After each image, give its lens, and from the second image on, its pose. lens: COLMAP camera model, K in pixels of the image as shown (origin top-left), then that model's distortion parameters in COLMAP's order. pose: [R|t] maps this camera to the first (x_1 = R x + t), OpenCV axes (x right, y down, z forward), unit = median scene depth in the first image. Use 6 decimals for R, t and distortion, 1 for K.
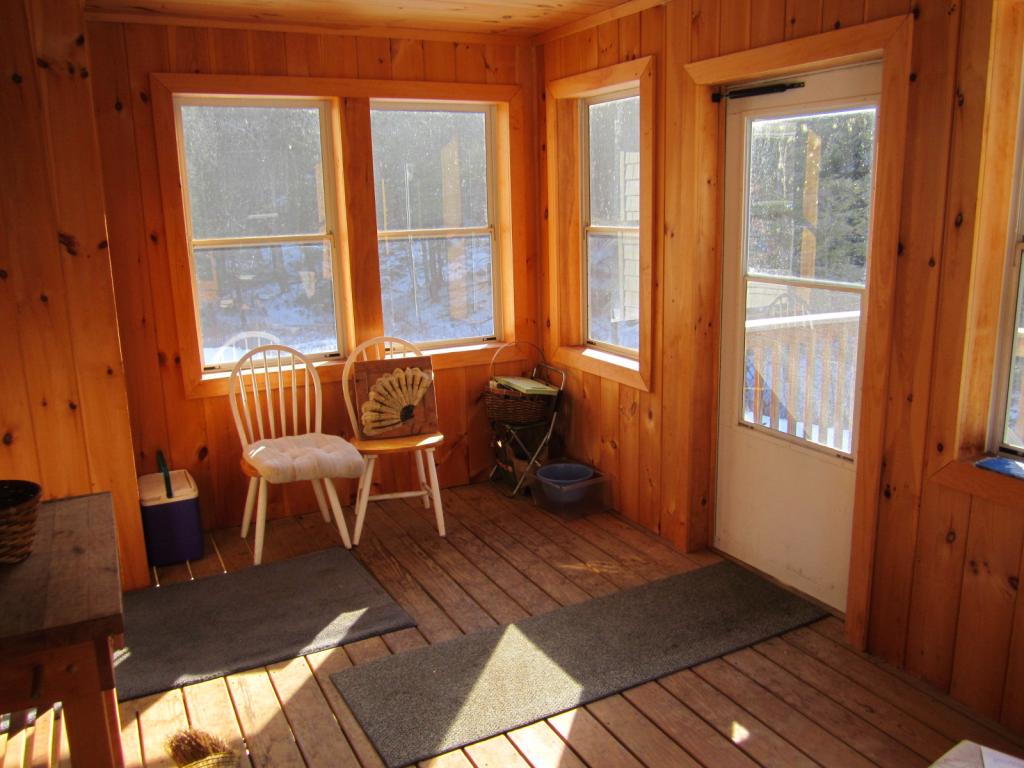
lens RADIAL K [[853.1, 0, 512.0], [0, 853.1, 384.0], [0, 0, 1]] dist [-0.036710, 0.001289]
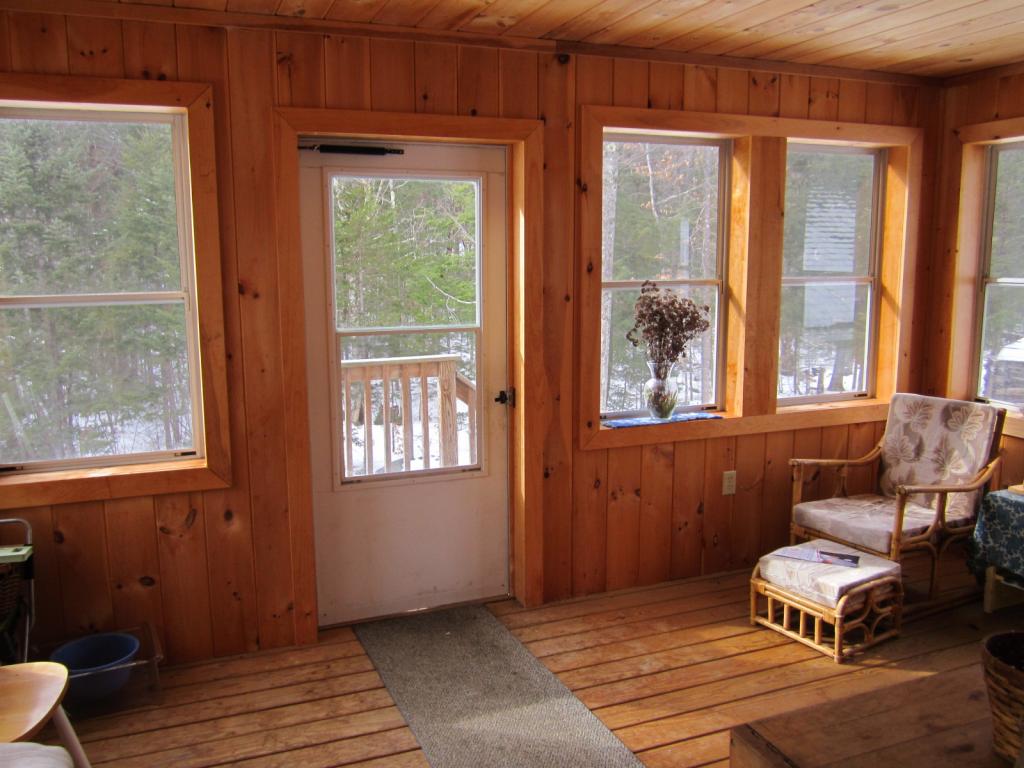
lens RADIAL K [[853.1, 0, 512.0], [0, 853.1, 384.0], [0, 0, 1]] dist [-0.036710, 0.001289]
pose [[0.090275, -0.124334, 0.988125, -0.774780], [0.219038, 0.970361, 0.102088, -0.140344], [-0.971531, 0.207220, 0.114834, 0.787604]]
